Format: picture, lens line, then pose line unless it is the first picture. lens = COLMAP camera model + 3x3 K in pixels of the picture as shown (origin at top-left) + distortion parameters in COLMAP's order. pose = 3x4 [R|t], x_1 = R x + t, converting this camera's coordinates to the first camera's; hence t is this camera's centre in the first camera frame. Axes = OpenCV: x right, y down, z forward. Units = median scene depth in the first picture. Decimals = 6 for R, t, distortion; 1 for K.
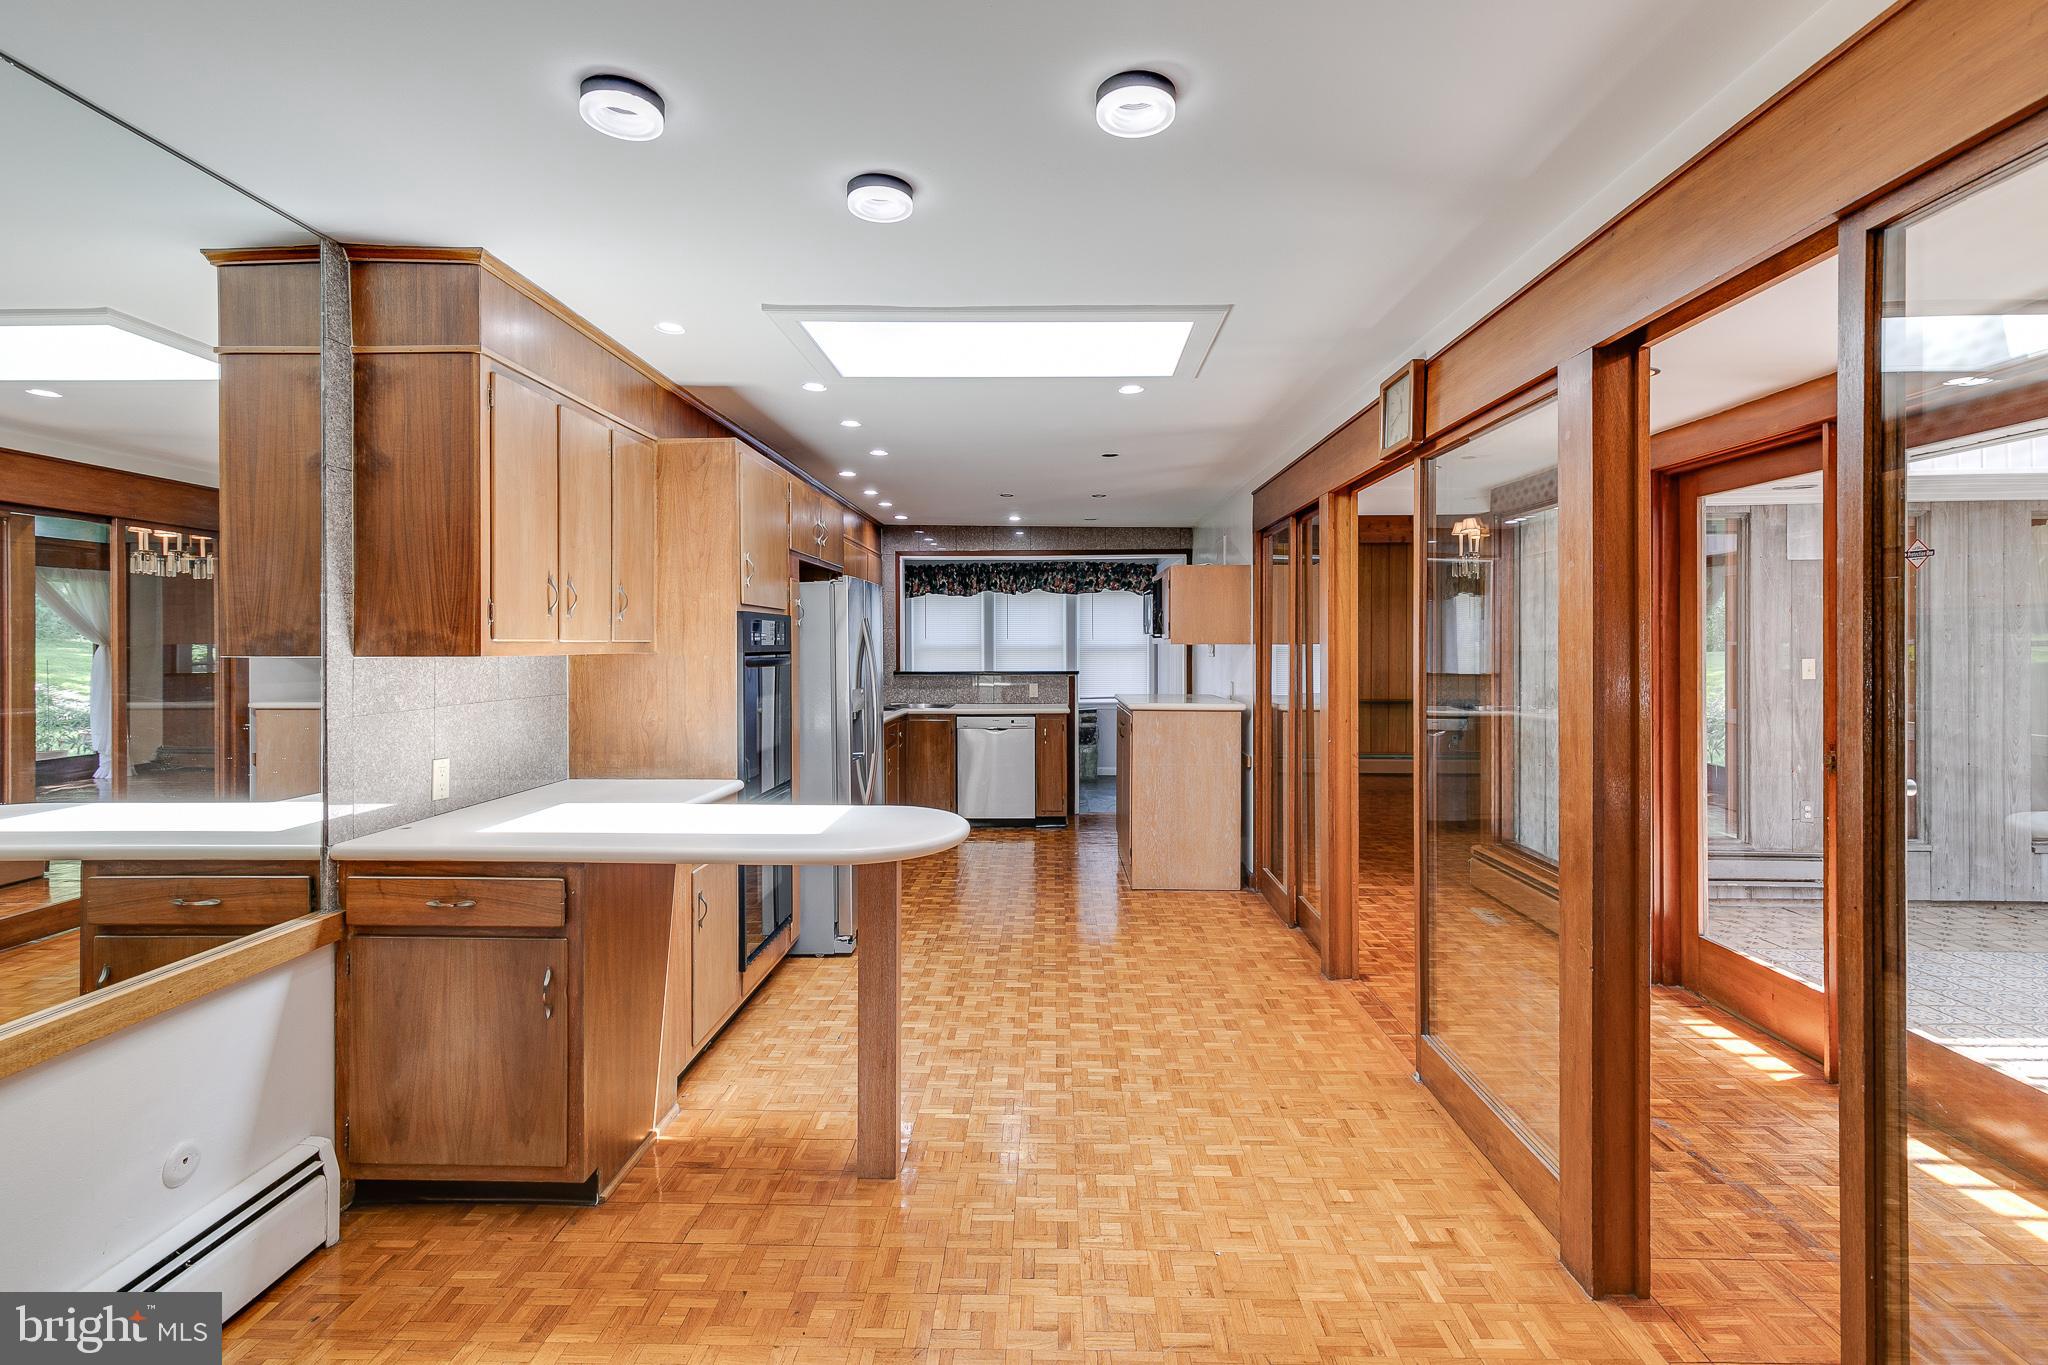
lens RADIAL K [[936.3, 0, 1028.1], [0, 936.3, 643.9], [0, 0, 1]] dist [0.007963, -0.000176]
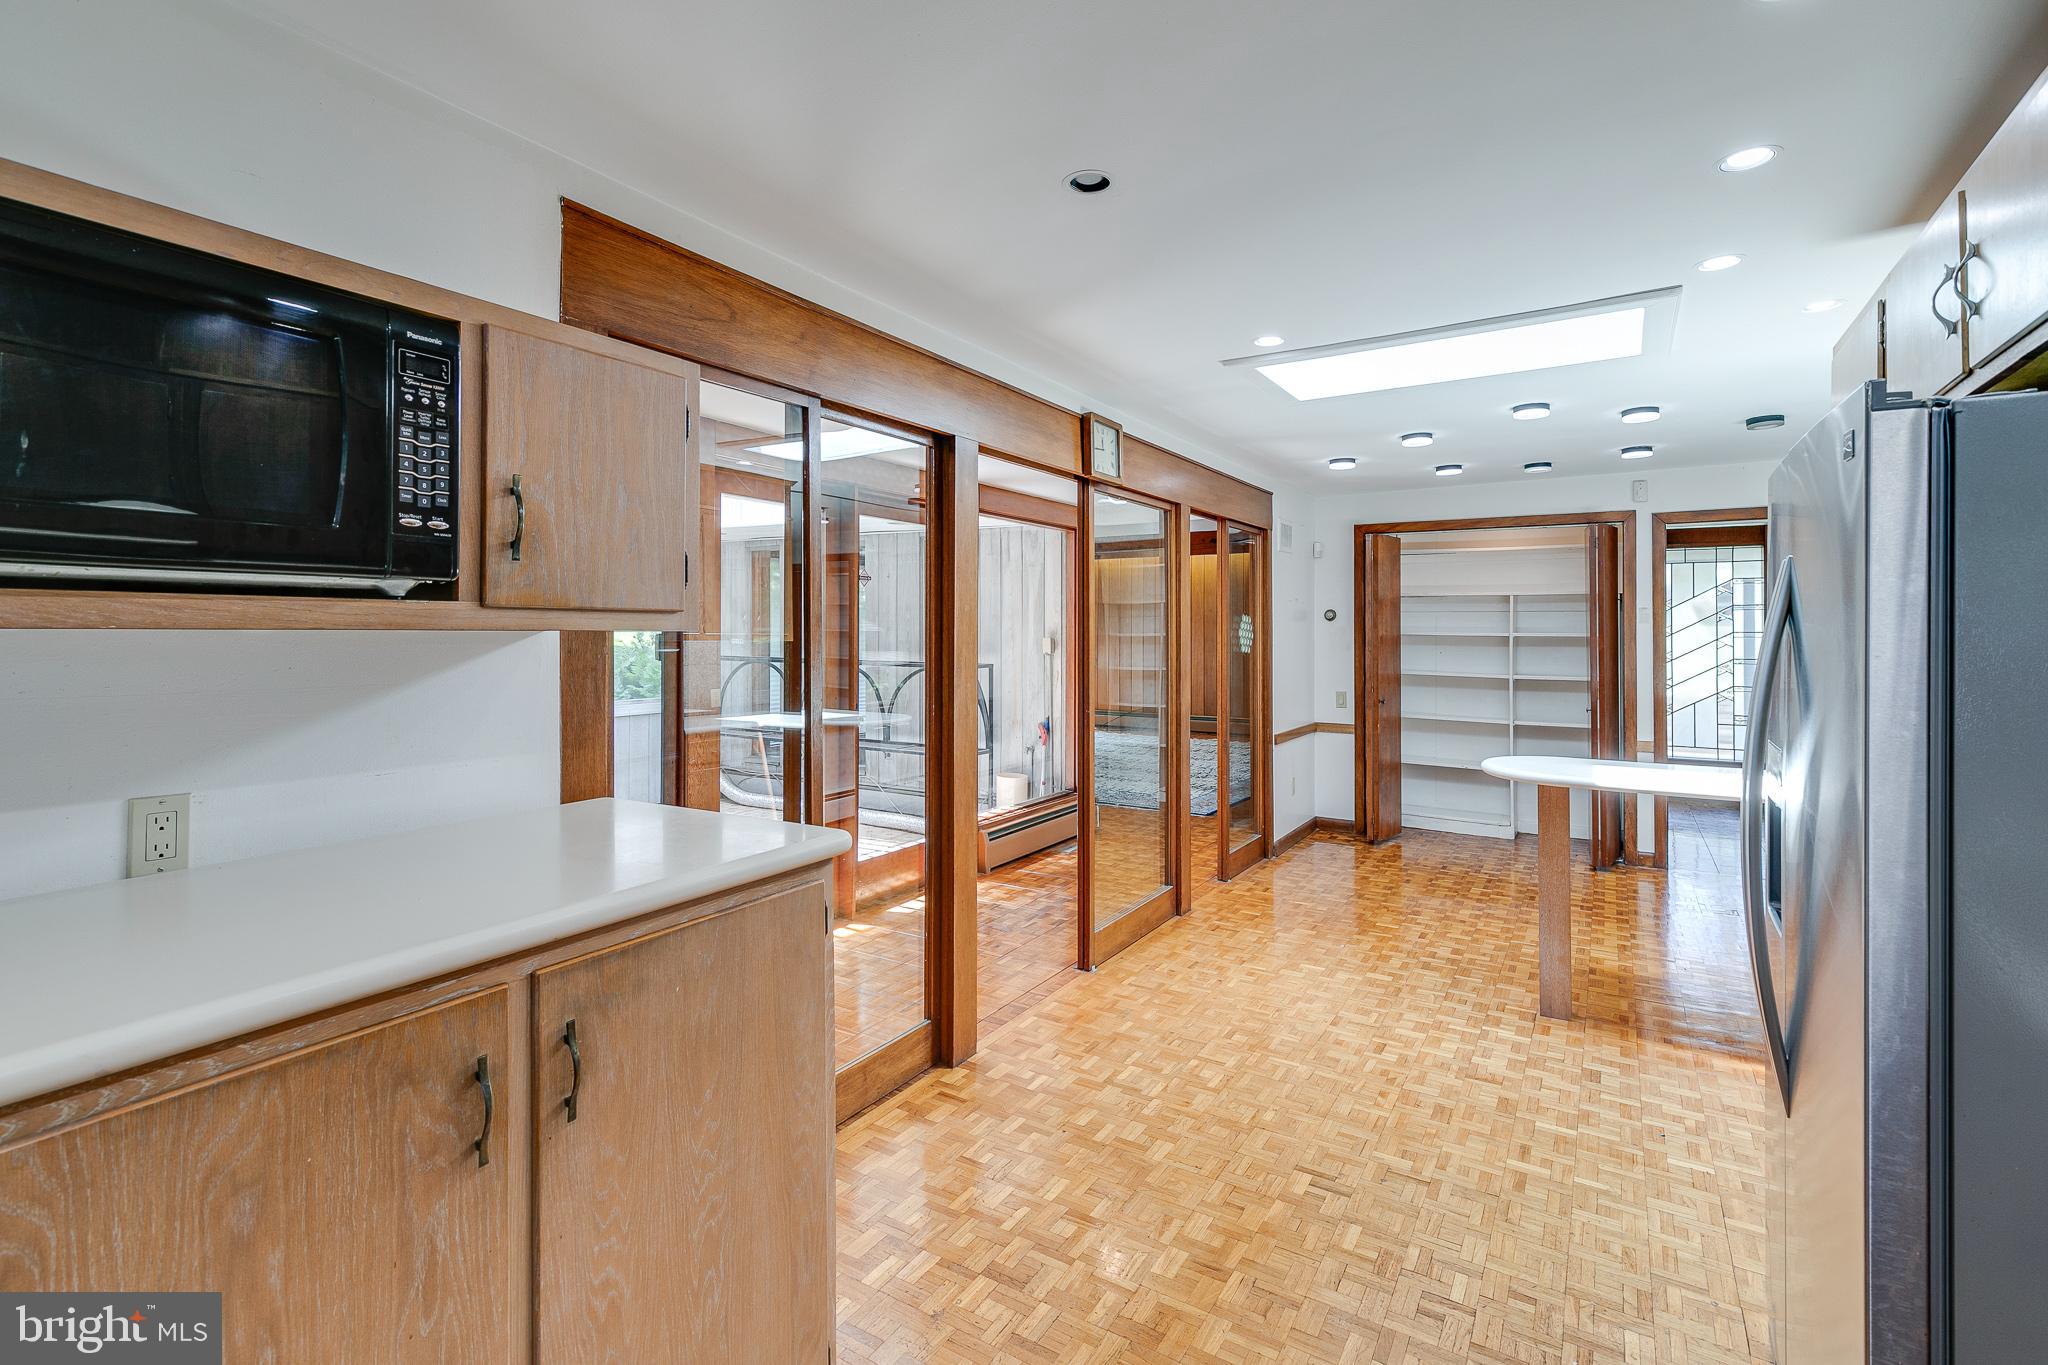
lens RADIAL K [[942.5, 0, 1023.3], [0, 942.5, 631.4], [0, 0, 1]] dist [0.004344, -0.000368]
pose [[-0.862234, 0.000800, 0.506510, -0.098496], [-0.000078, 0.999999, -0.001712, 0.001315], [-0.506511, -0.001515, -0.862232, 1.369169]]
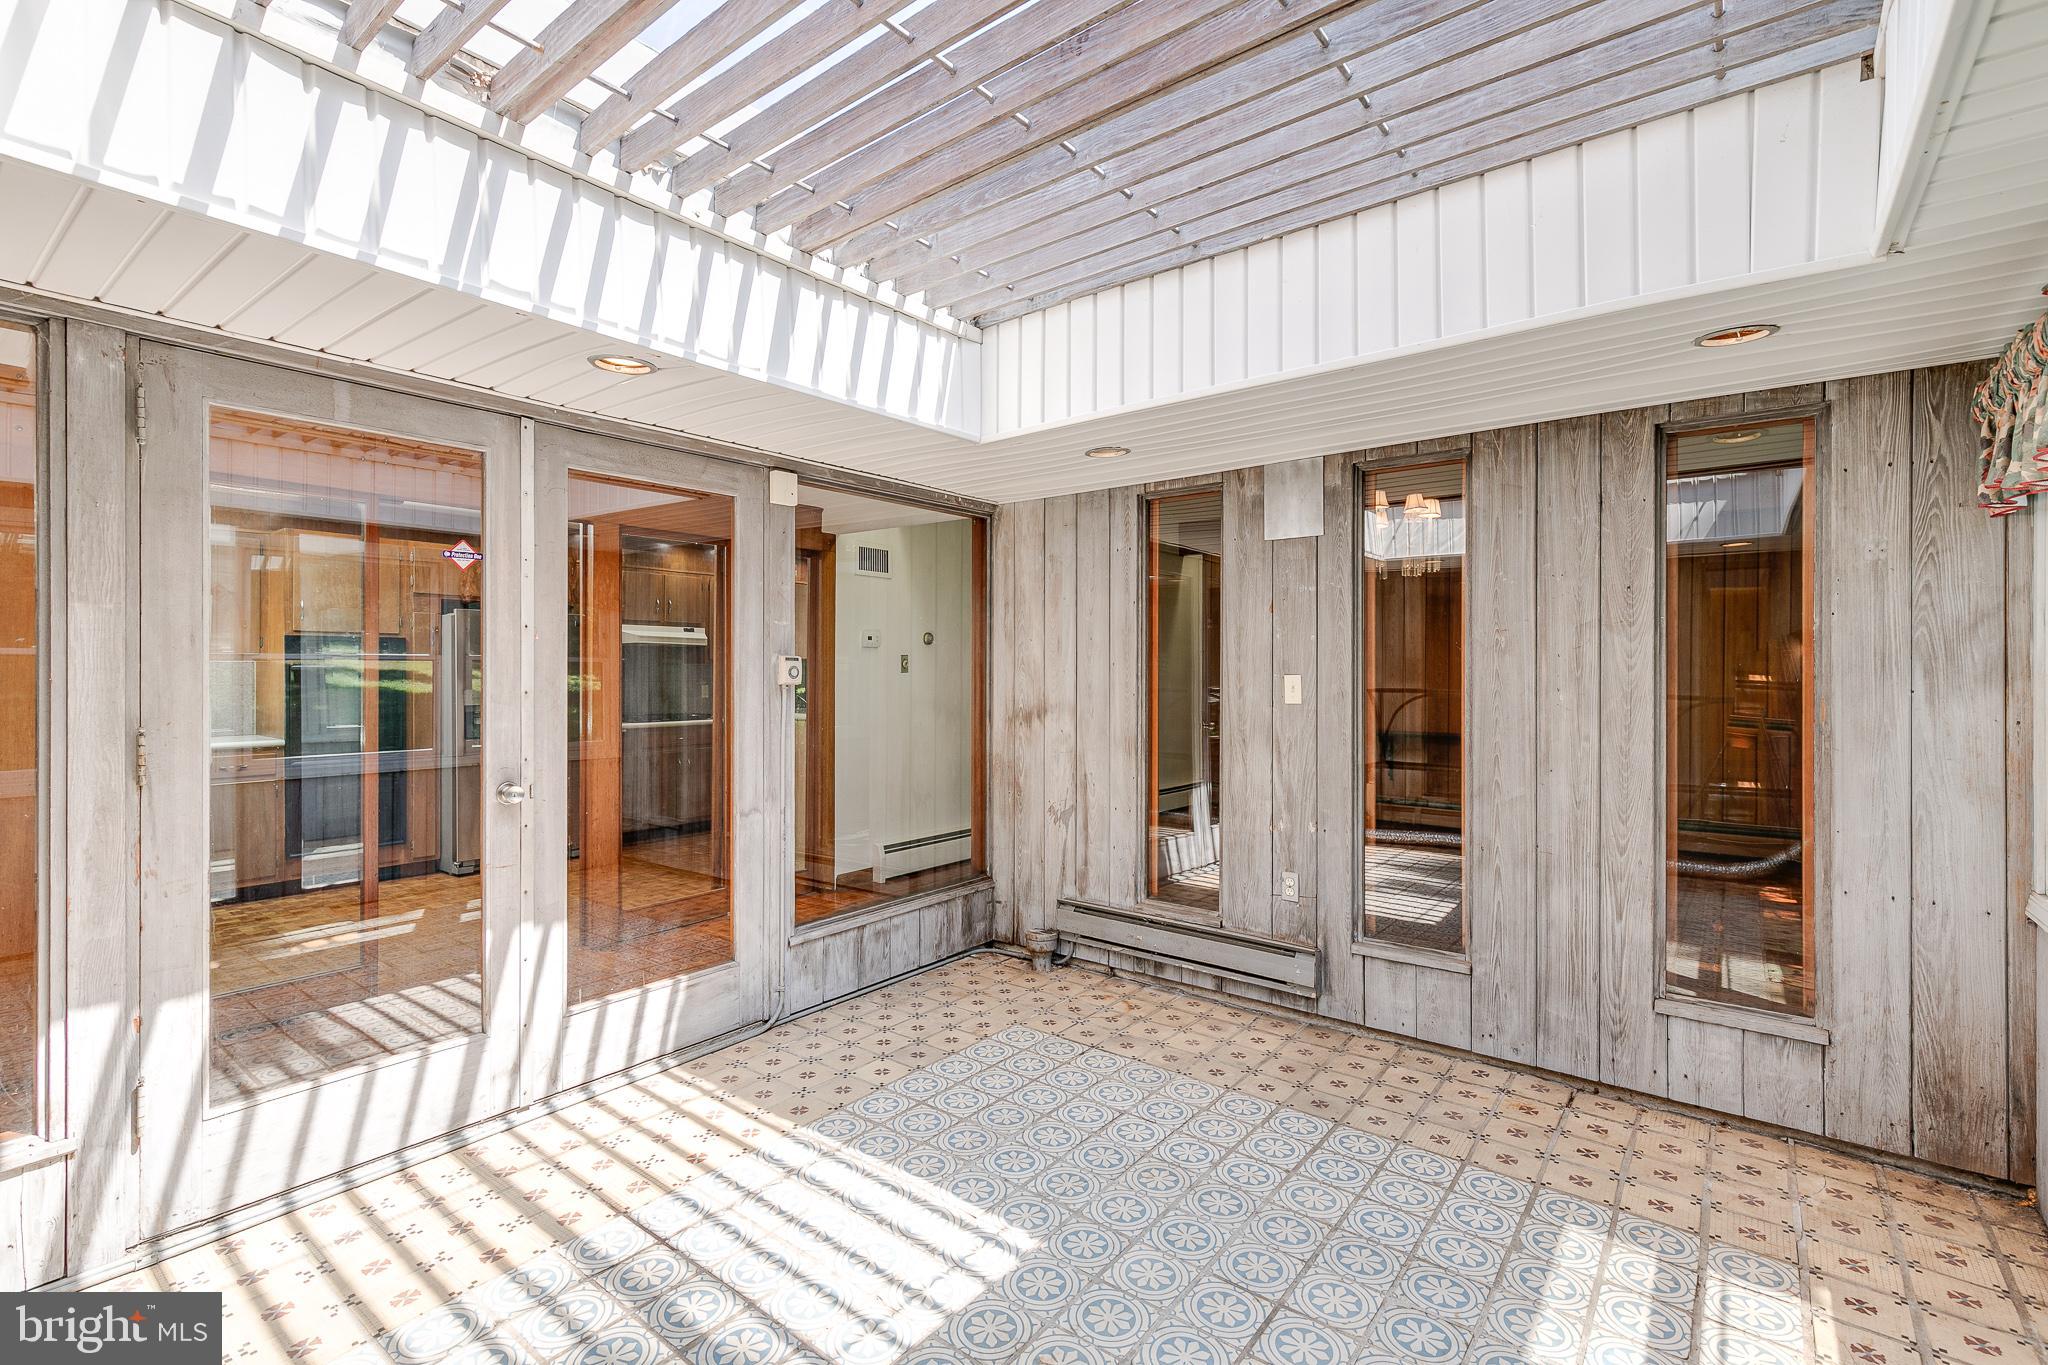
lens RADIAL K [[924.2, 0, 1032.3], [0, 924.2, 663.2], [0, 0, 1]] dist [0.008841, -0.003953]
pose [[0.807444, 0.000088, -0.589944, 1.187643], [-0.003919, 0.999979, -0.005215, 0.012176], [0.589931, 0.006522, 0.807428, 0.337465]]
